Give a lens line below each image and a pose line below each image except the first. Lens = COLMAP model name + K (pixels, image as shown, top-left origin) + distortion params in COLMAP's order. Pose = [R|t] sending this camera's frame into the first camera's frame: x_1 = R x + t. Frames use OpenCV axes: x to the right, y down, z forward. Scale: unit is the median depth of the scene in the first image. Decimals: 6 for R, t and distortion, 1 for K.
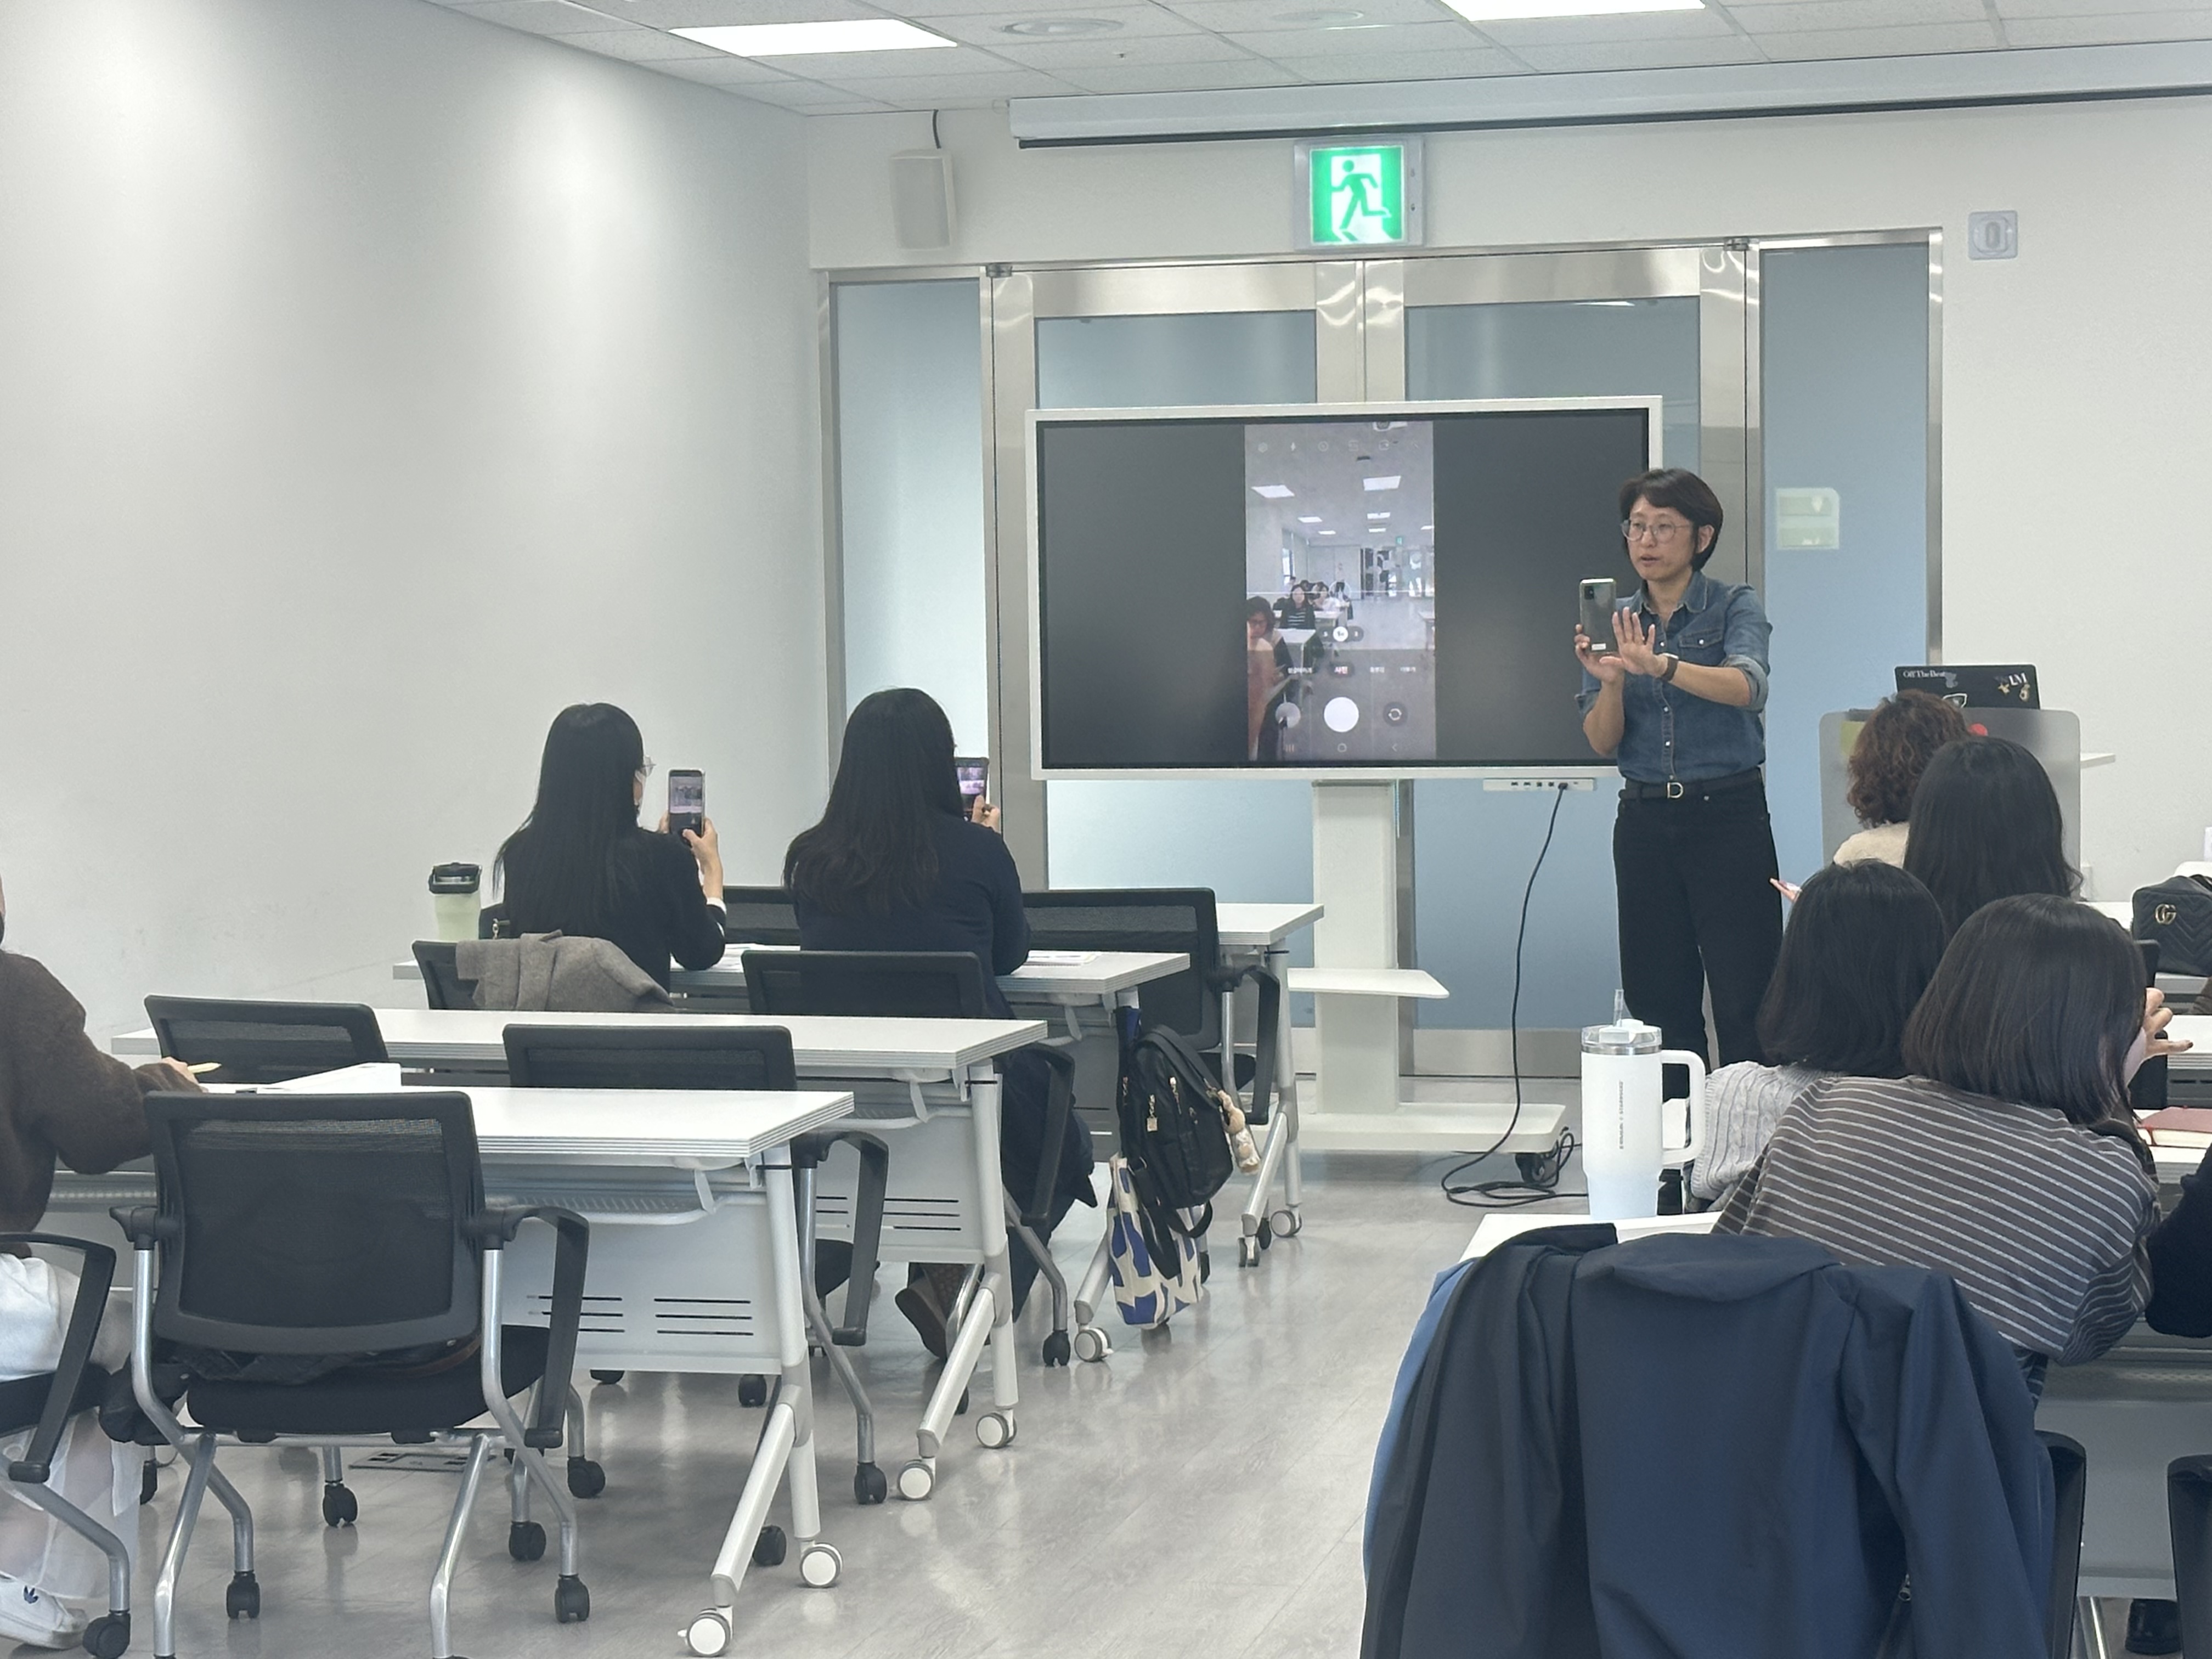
lens RADIAL K [[4287.2, 0, 1106.0], [0, 4287.2, 829.5], [0, 0, 1]] dist [0.021842, 1.040764]
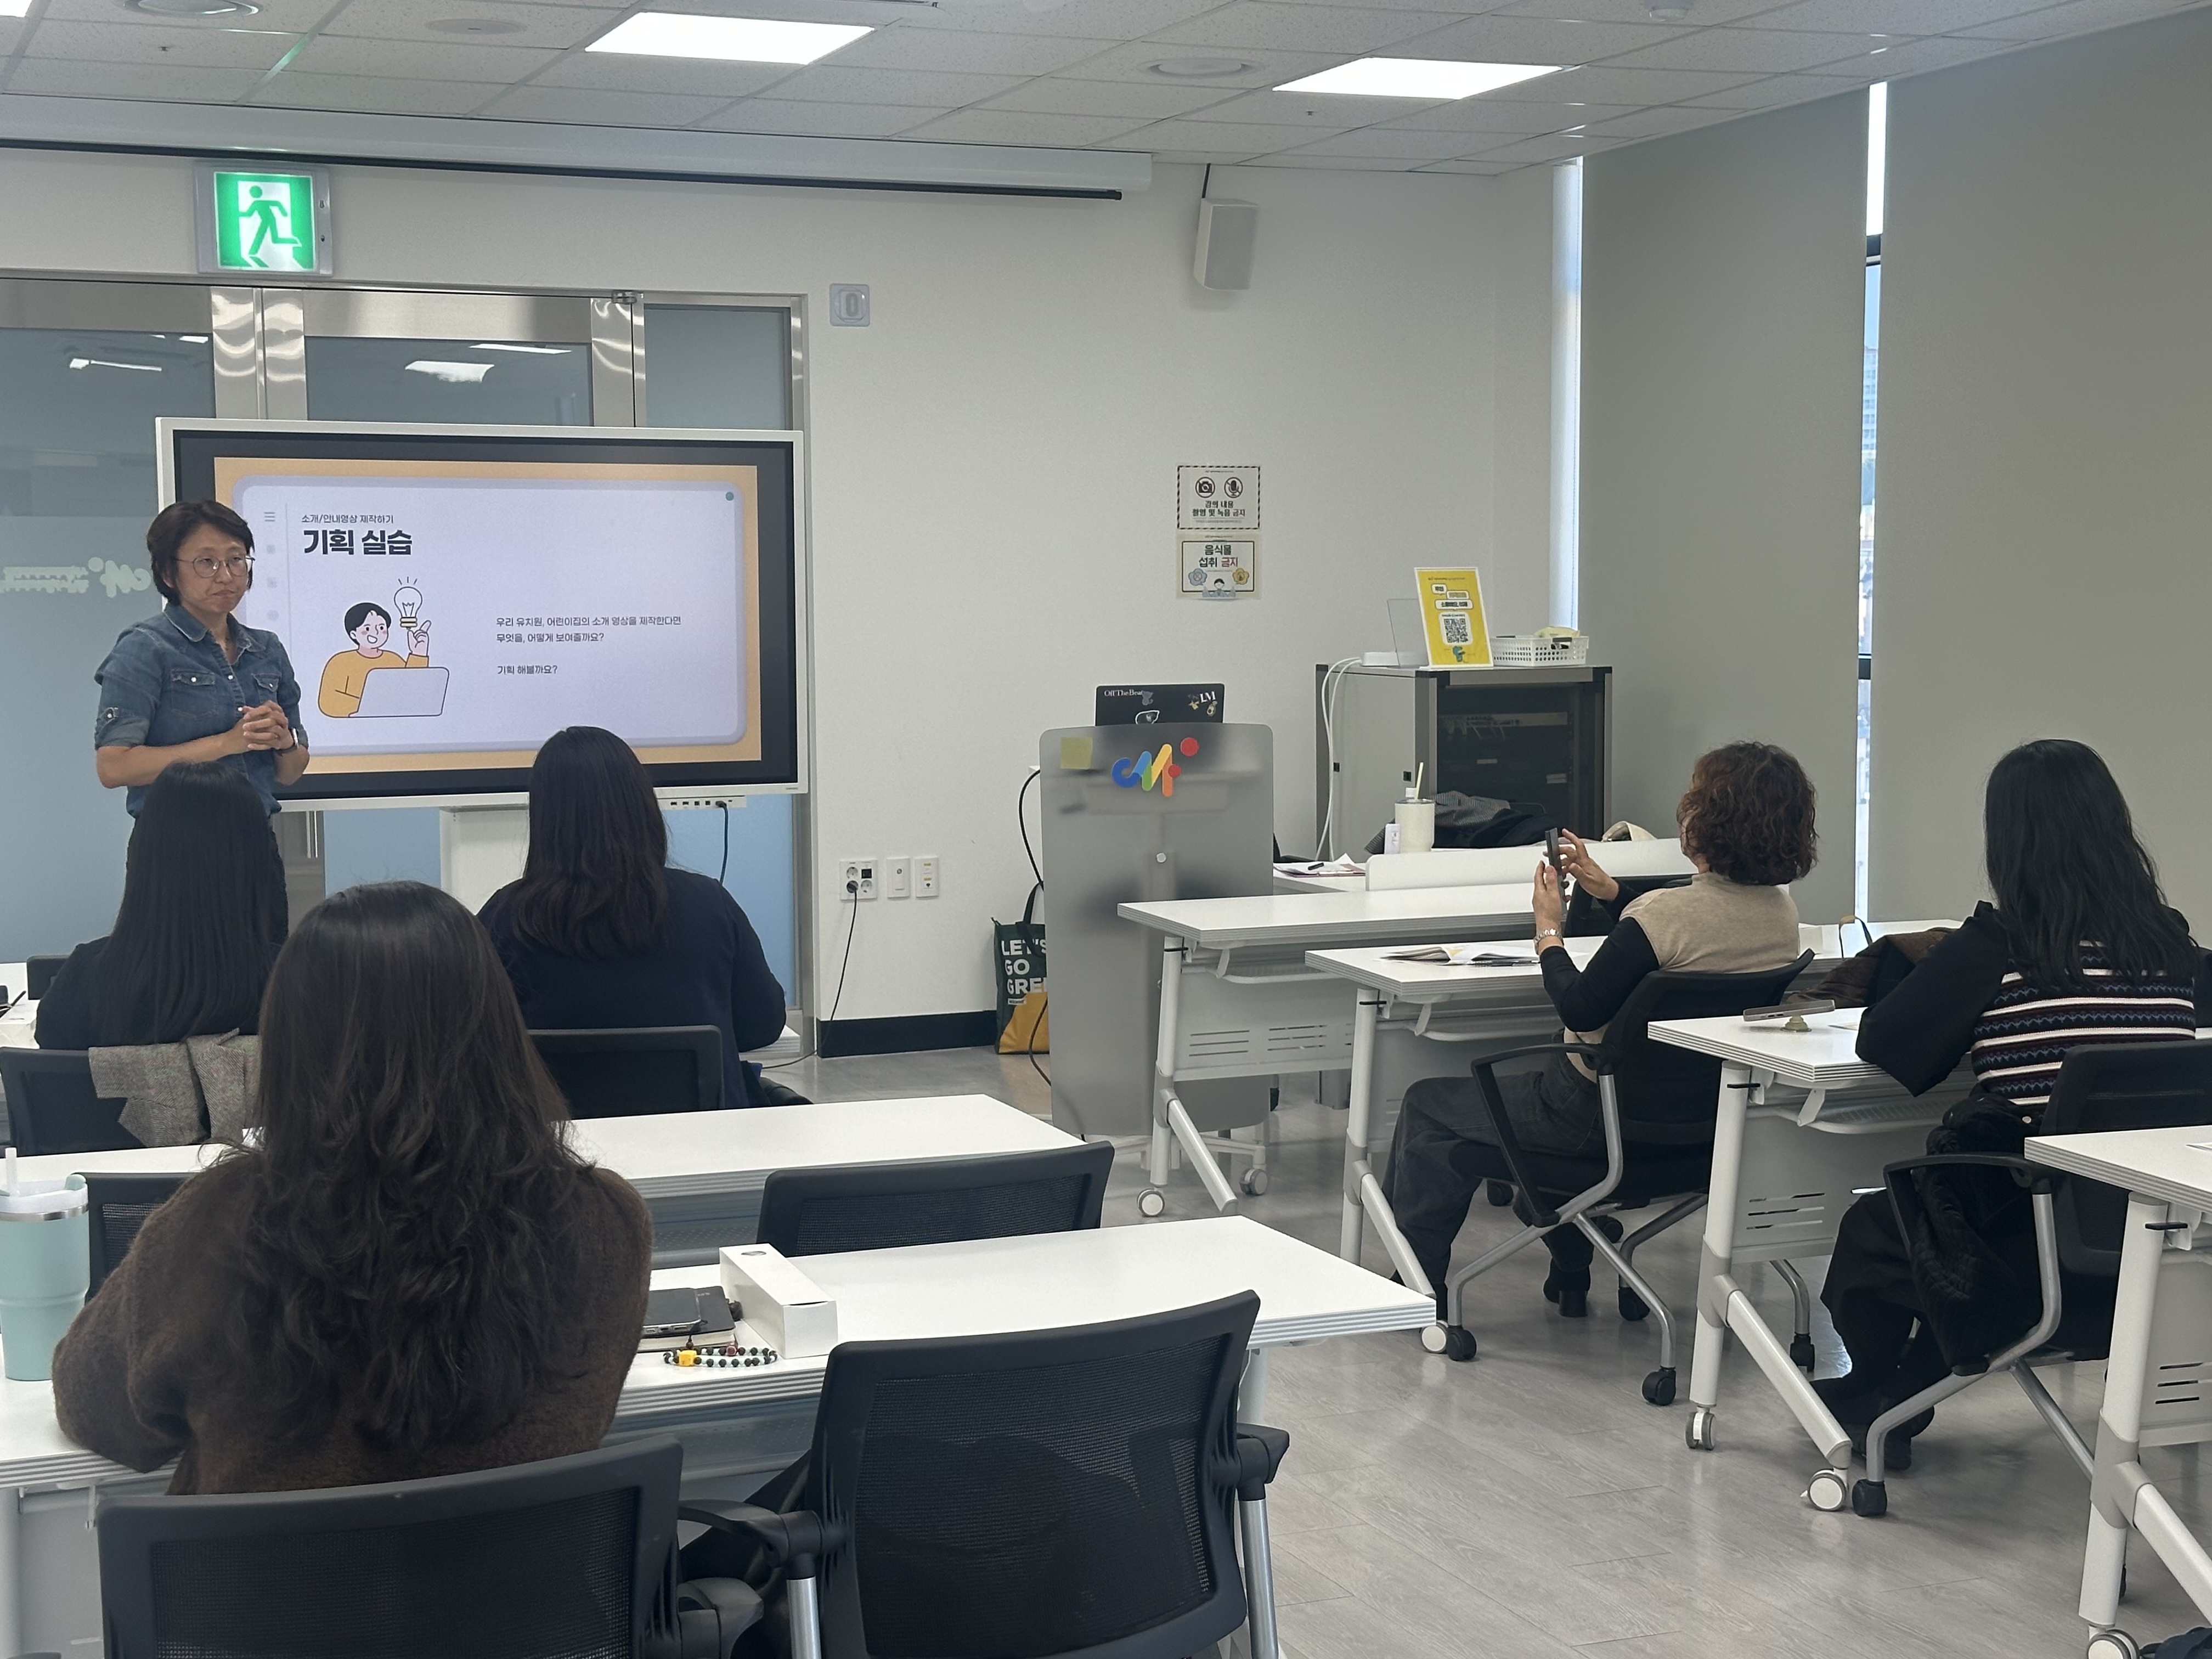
lens RADIAL K [[3170.7, 0, 1106.0], [0, 3170.7, 829.5], [0, 0, 1]] dist [0.129958, -0.097170]
pose [[0.813173, -0.034947, 0.580972, -0.265791], [0.029629, 0.999387, 0.018644, -0.015353], [-0.581268, 0.002053, 0.813710, 0.318812]]
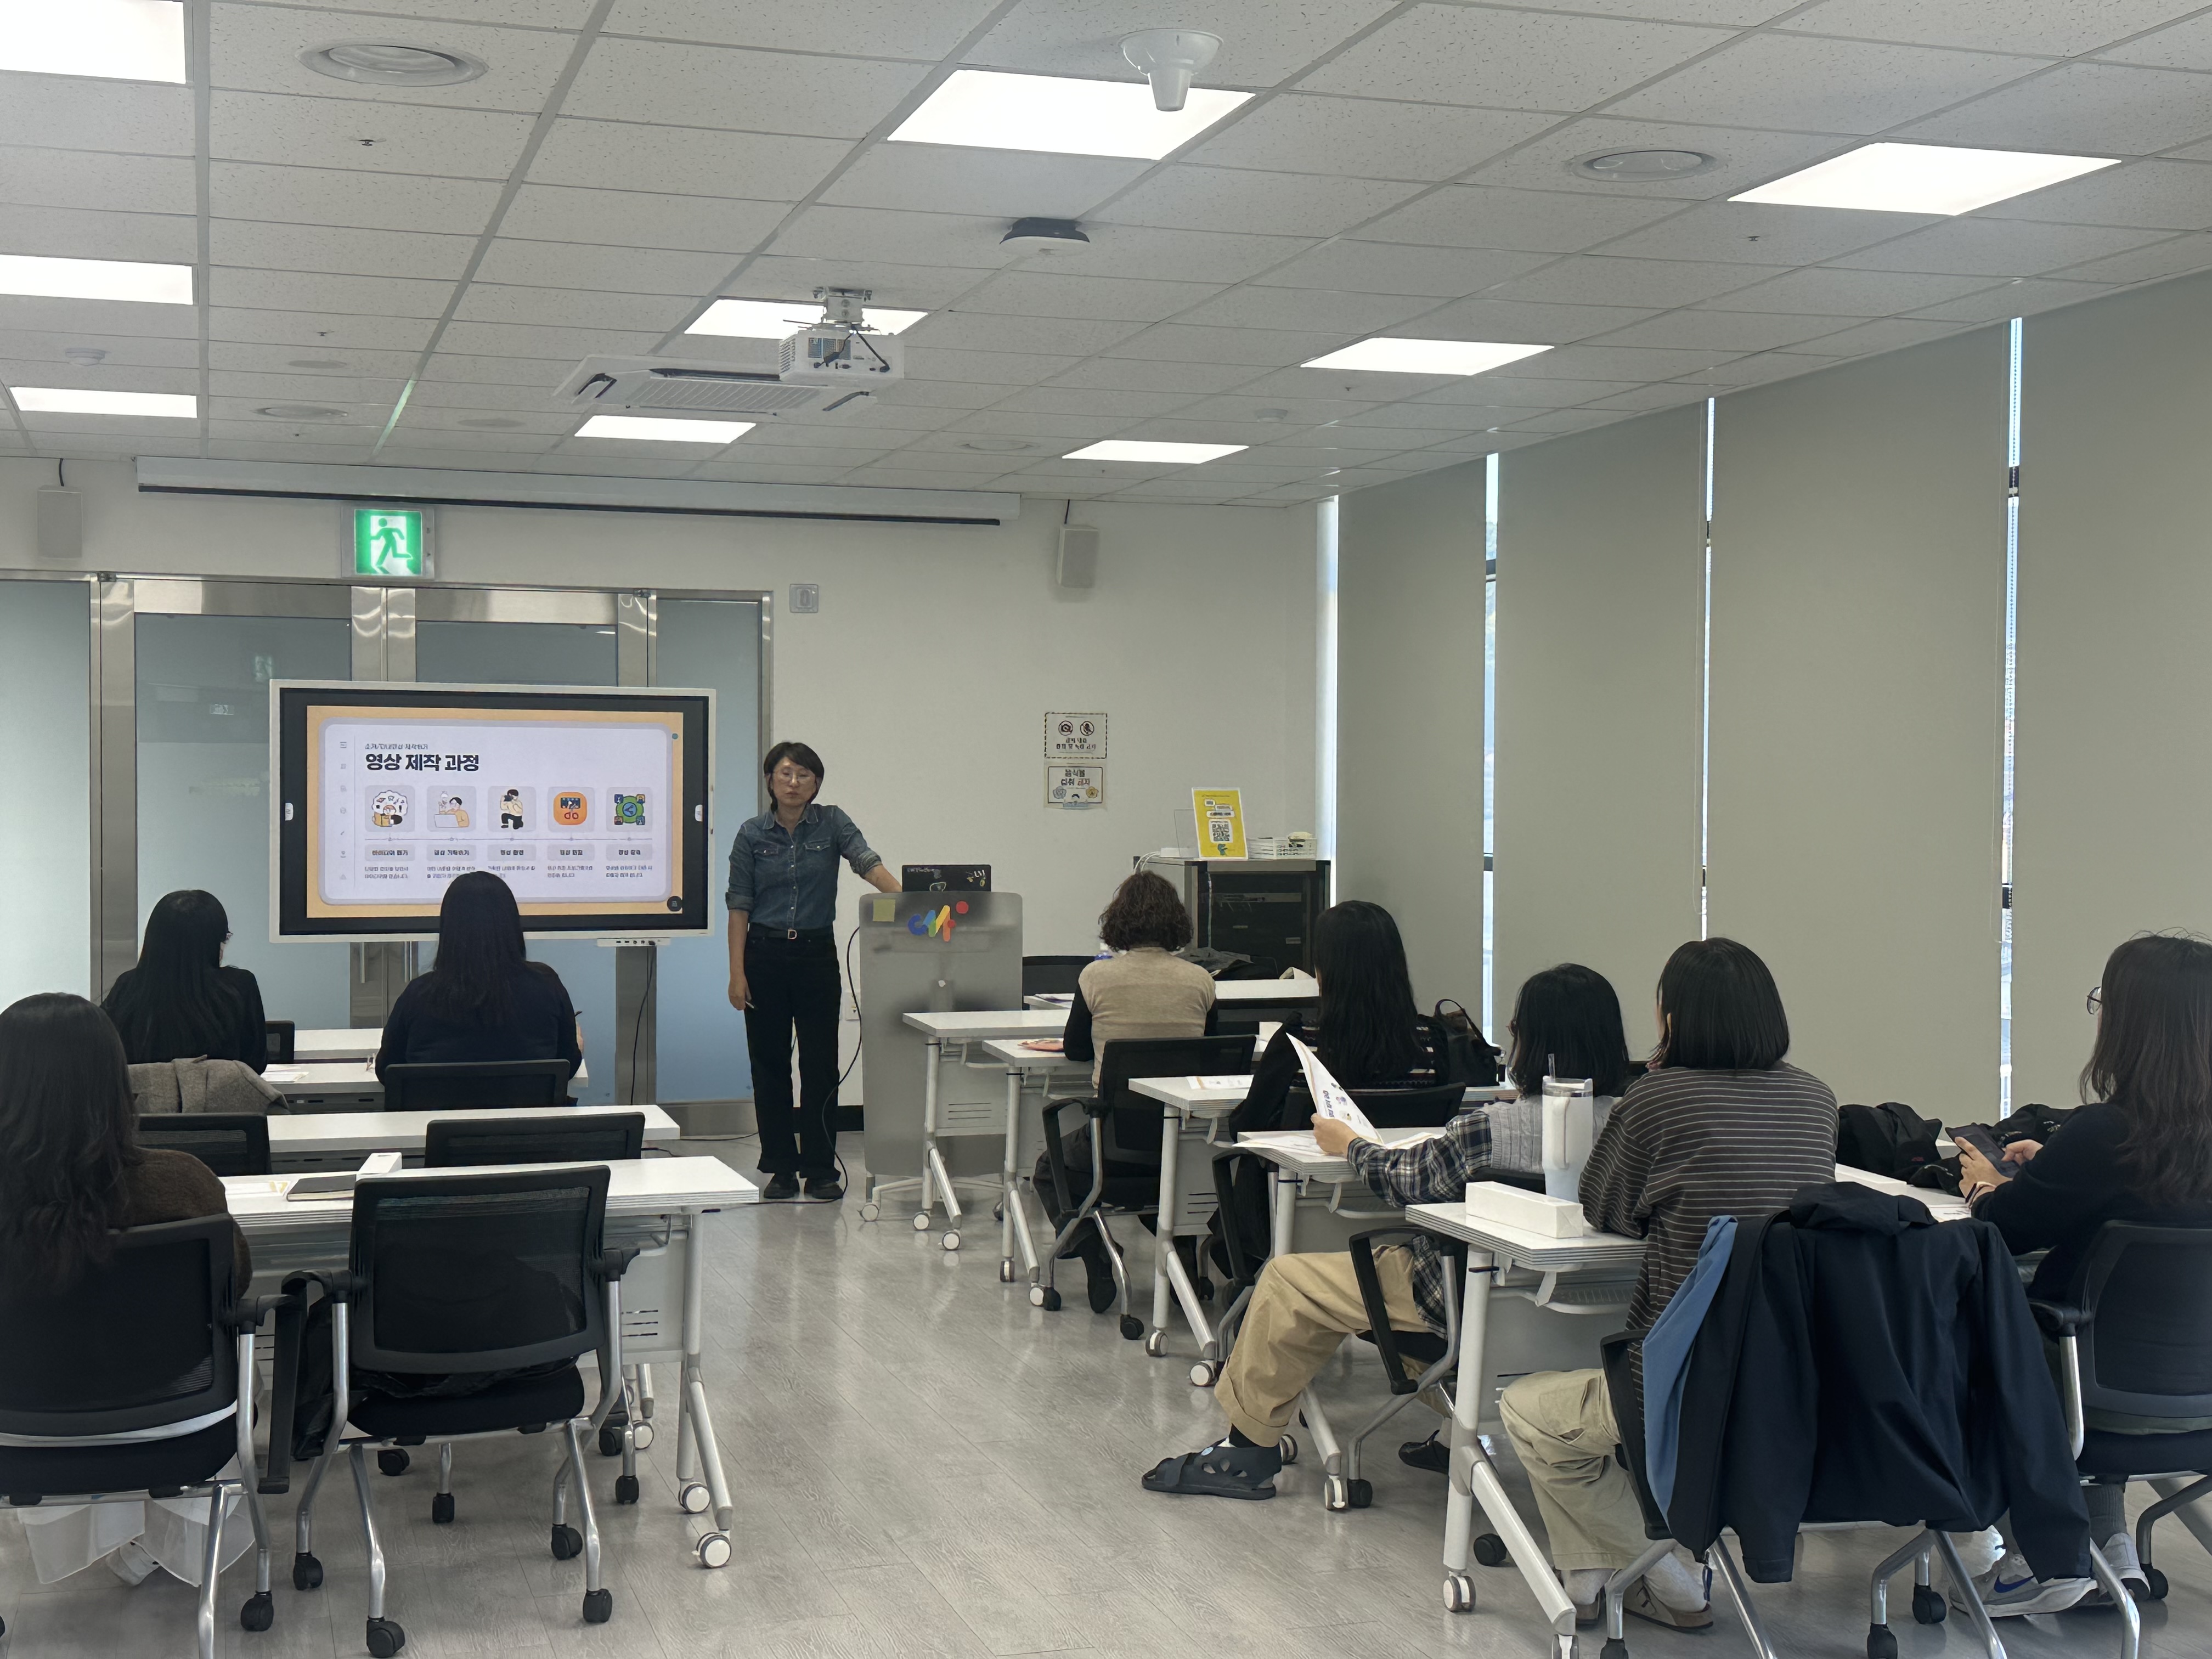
lens RADIAL K [[2706.5, 0, 1106.0], [0, 2706.5, 829.5], [0, 0, 1]] dist [0.069711, -0.019003]
pose [[0.851780, 0.014043, 0.523711, -0.258342], [0.014142, 0.998660, -0.049778, -0.000129], [-0.523709, 0.049806, 0.850440, 0.100537]]
